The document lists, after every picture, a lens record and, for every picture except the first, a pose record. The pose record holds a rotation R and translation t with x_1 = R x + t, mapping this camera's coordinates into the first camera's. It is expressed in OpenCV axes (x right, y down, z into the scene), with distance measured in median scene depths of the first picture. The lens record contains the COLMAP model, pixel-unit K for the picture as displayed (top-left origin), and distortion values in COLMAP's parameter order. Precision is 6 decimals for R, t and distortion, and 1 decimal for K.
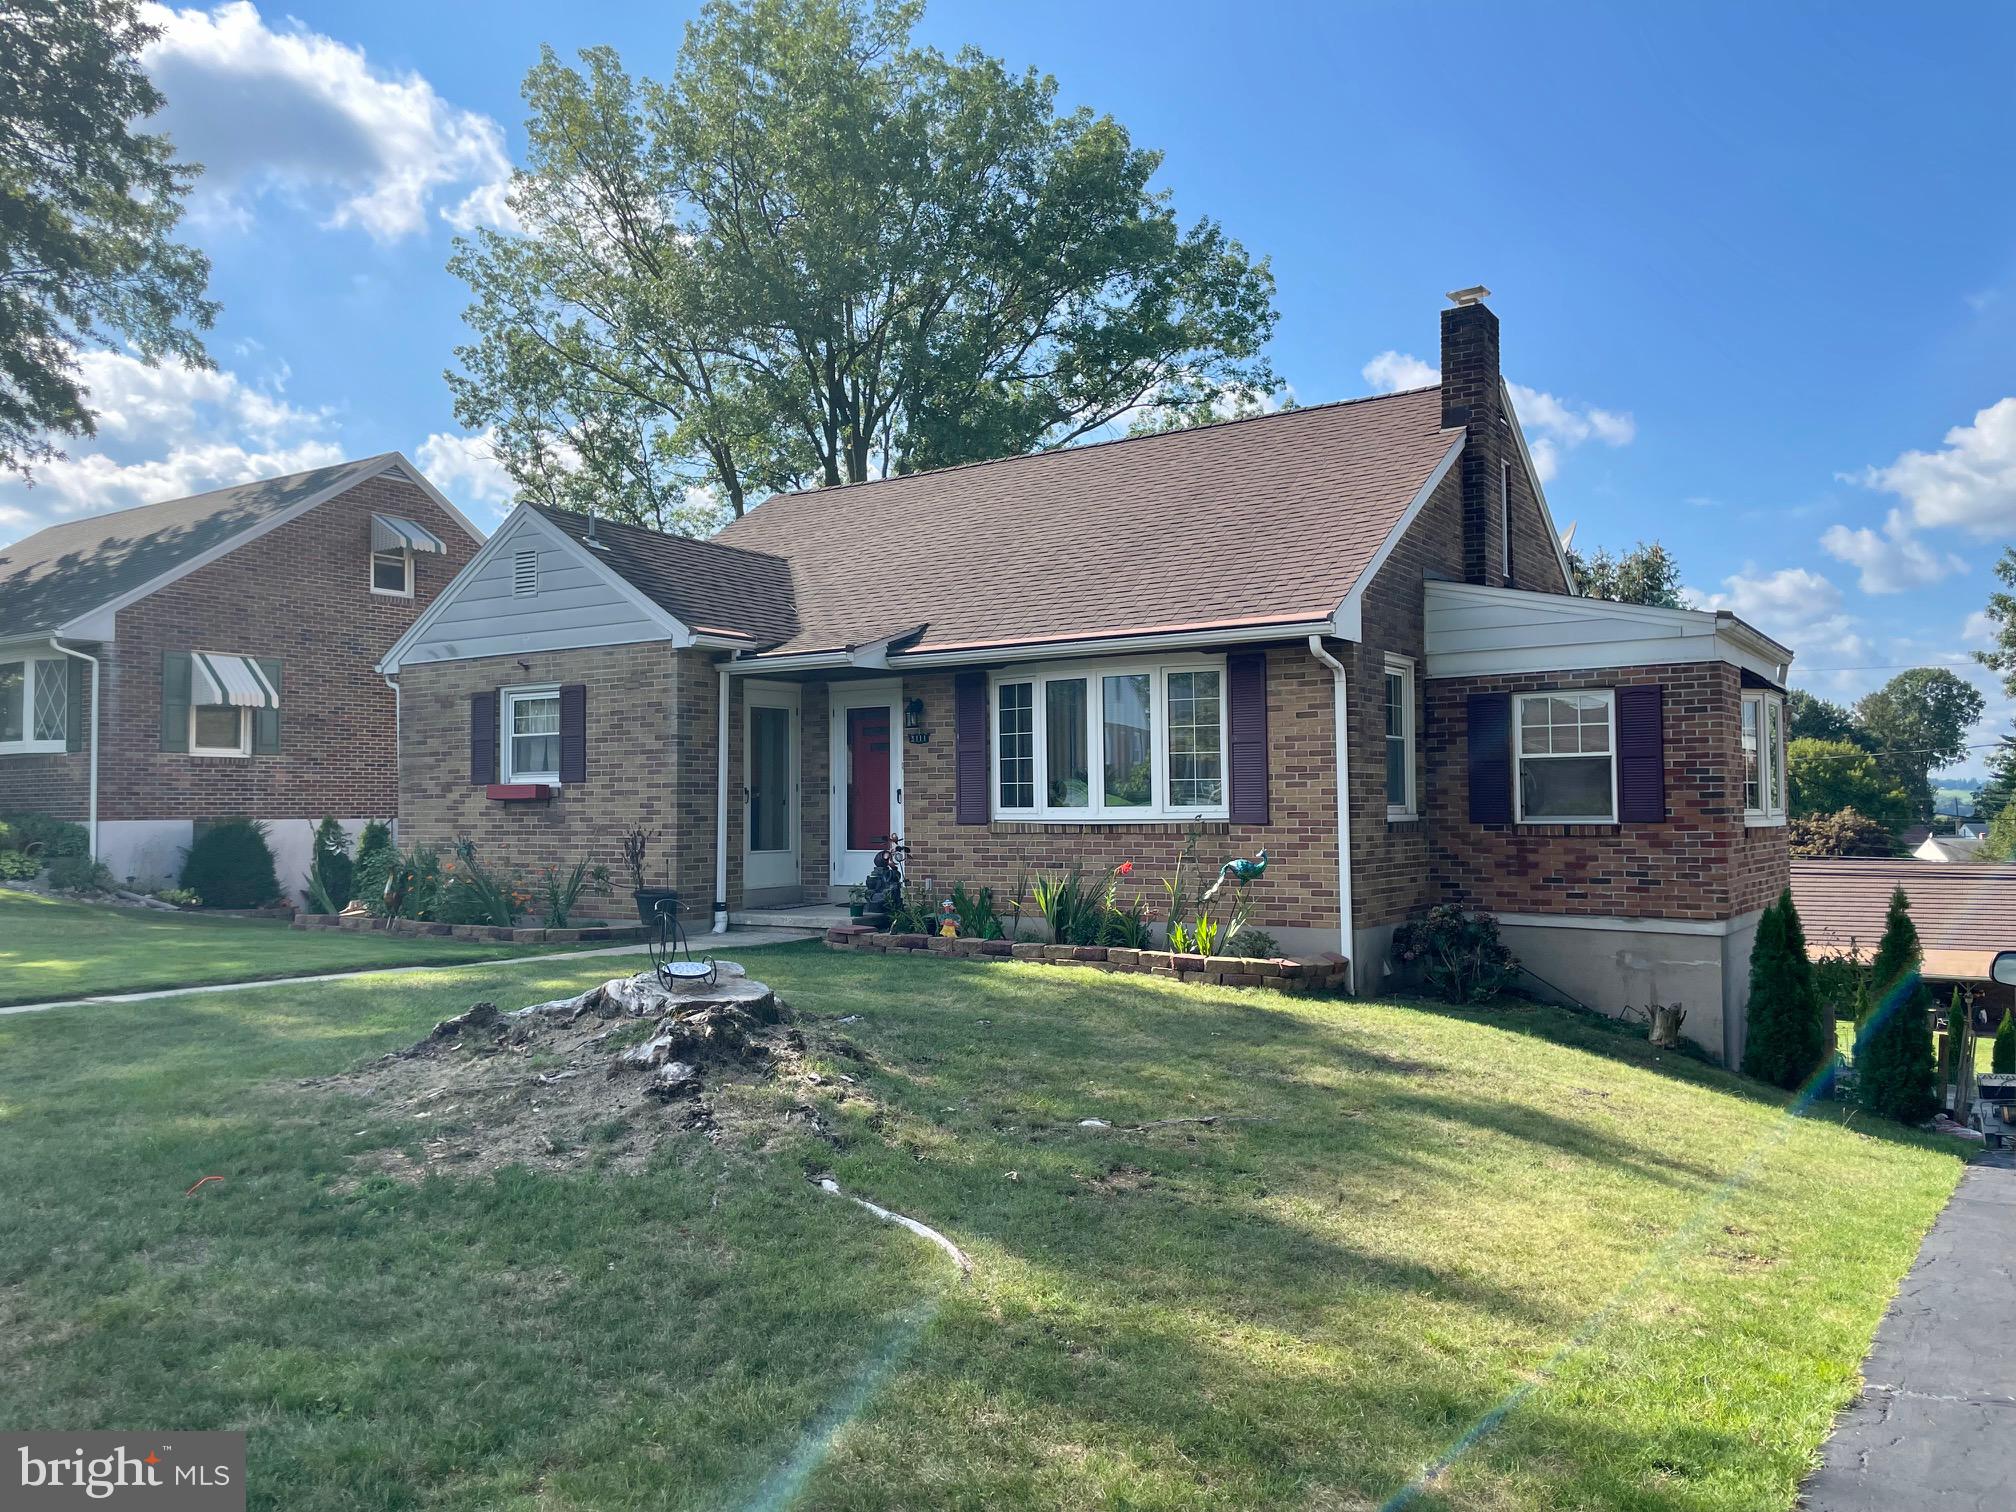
lens RADIAL K [[1509.4, 0, 1008.0], [0, 1509.4, 756.0], [0, 0, 1]] dist [0.005837, 0.000084]
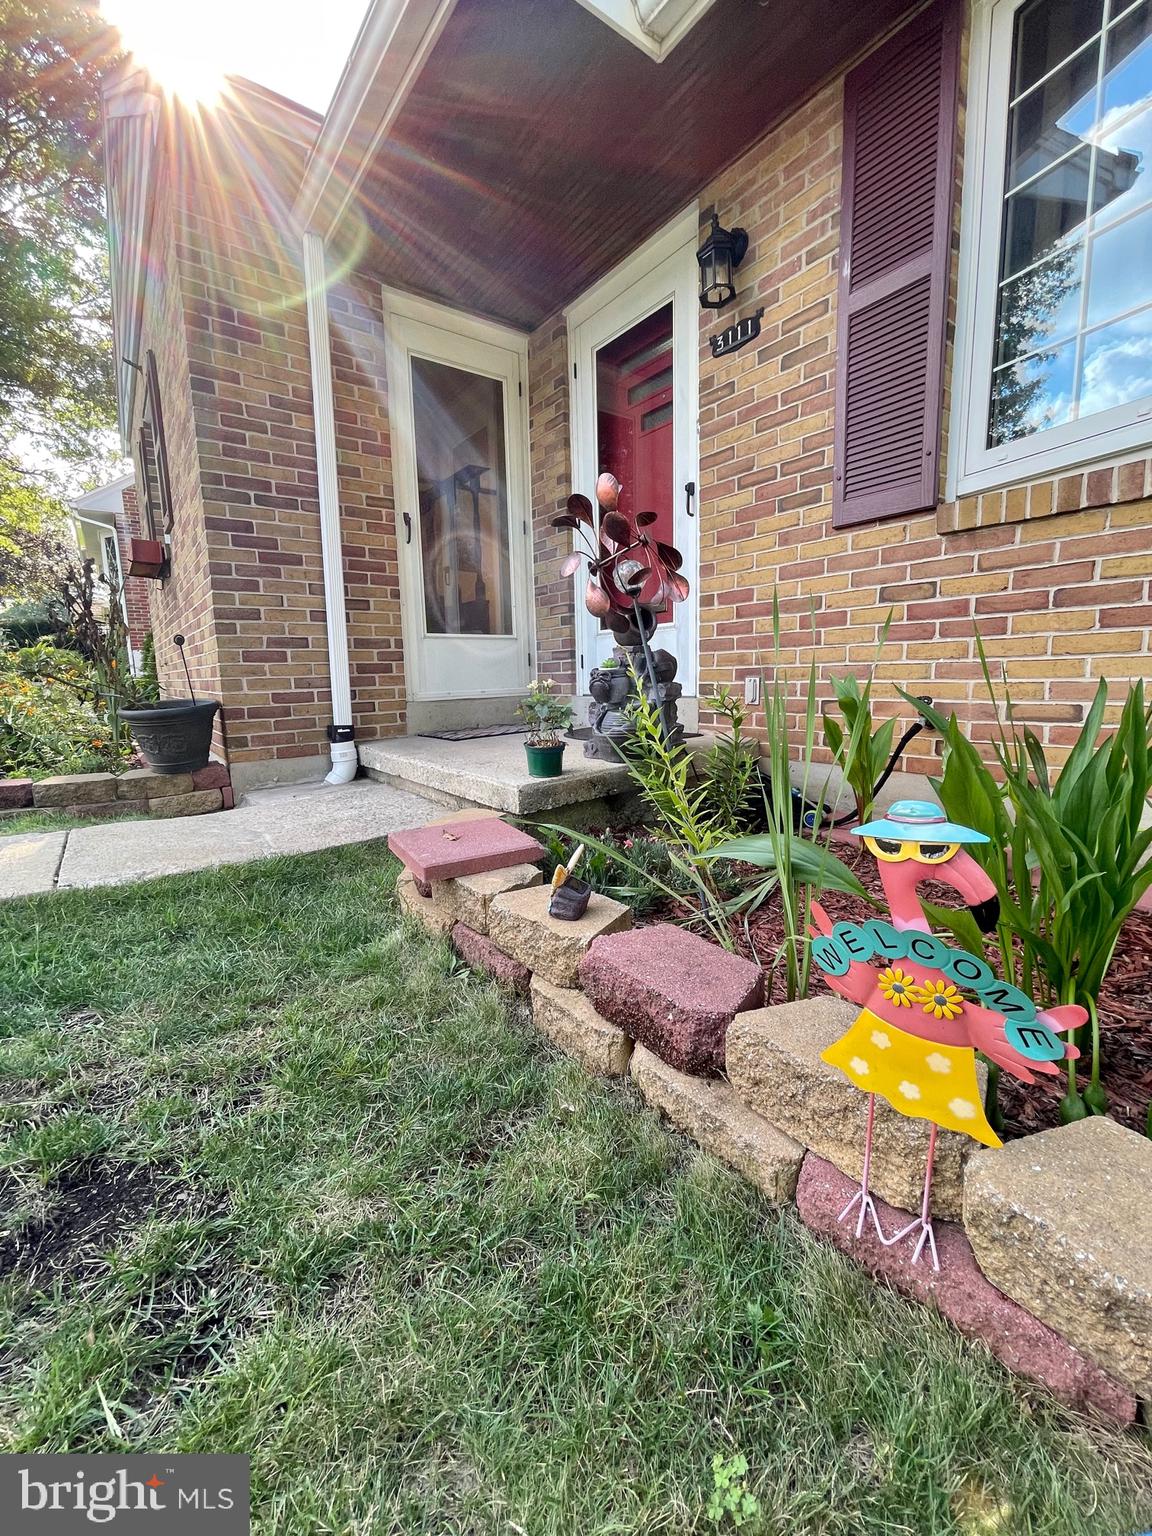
lens RADIAL K [[621.3, 0, 574.9], [0, 621.3, 761.8], [0, 0, 1]] dist [-0.014306, 0.005299]
pose [[0.940787, 0.035423, -0.337143, -0.039313], [0.027202, 0.983431, 0.179233, 0.071050], [0.337906, -0.177791, 0.924235, 0.804621]]
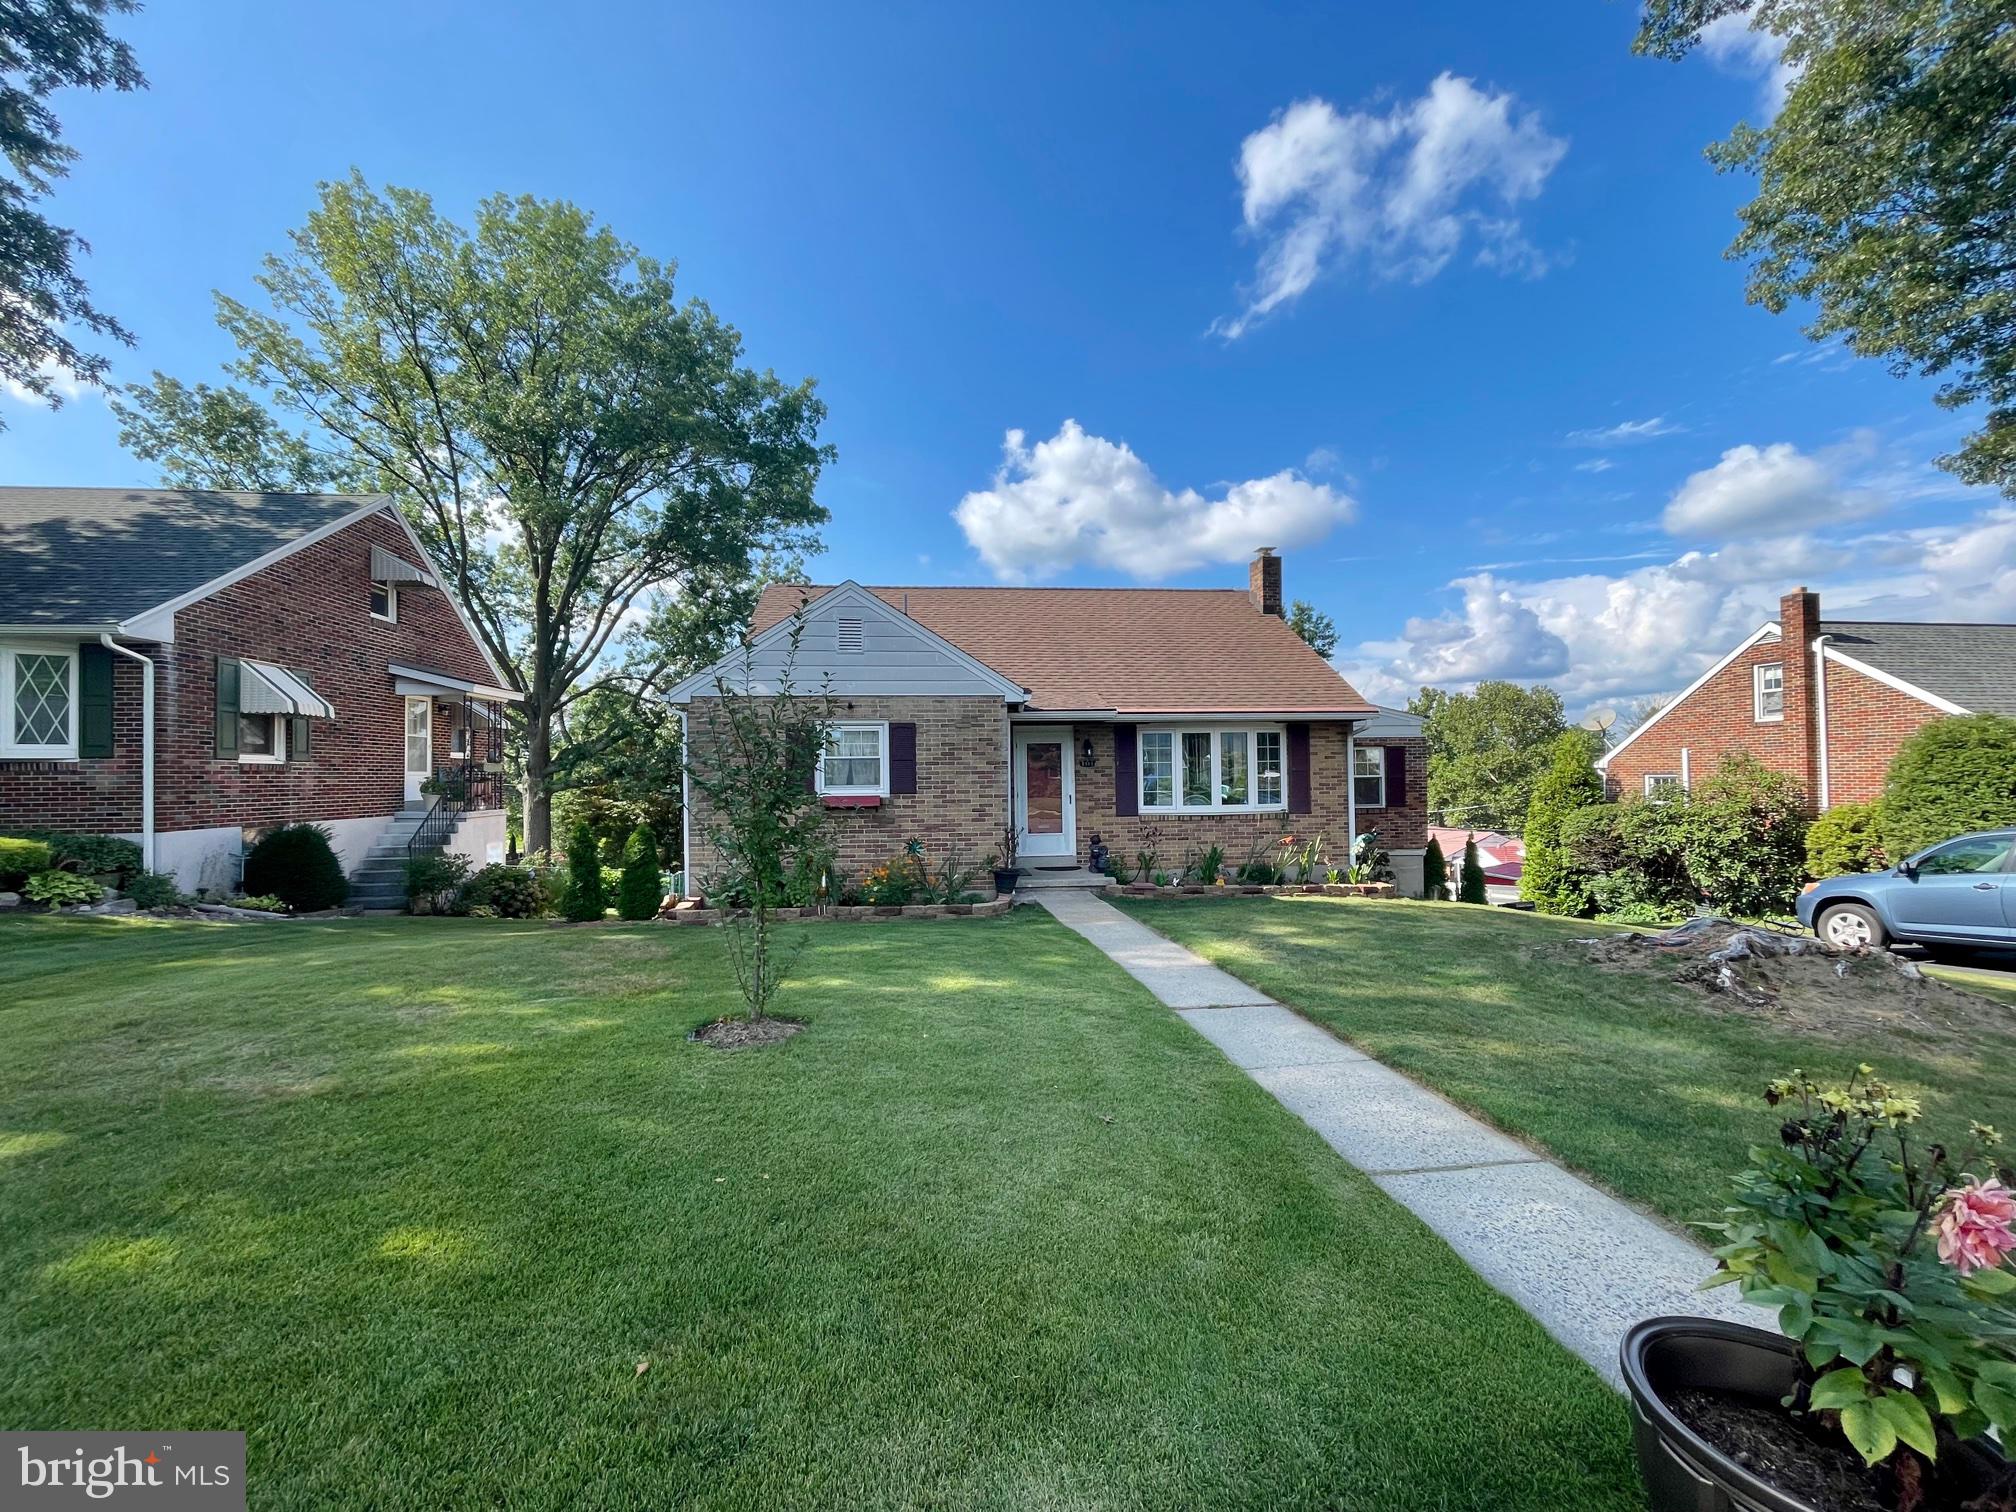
lens RADIAL K [[815.5, 0, 998.6], [0, 815.5, 763.3], [0, 0, 1]] dist [-0.014306, 0.005299]
pose [[0.777613, 0.008556, 0.628685, -0.684378], [-0.016505, 0.999841, 0.006807, -0.016601], [-0.628527, -0.015669, 0.777630, 0.373127]]
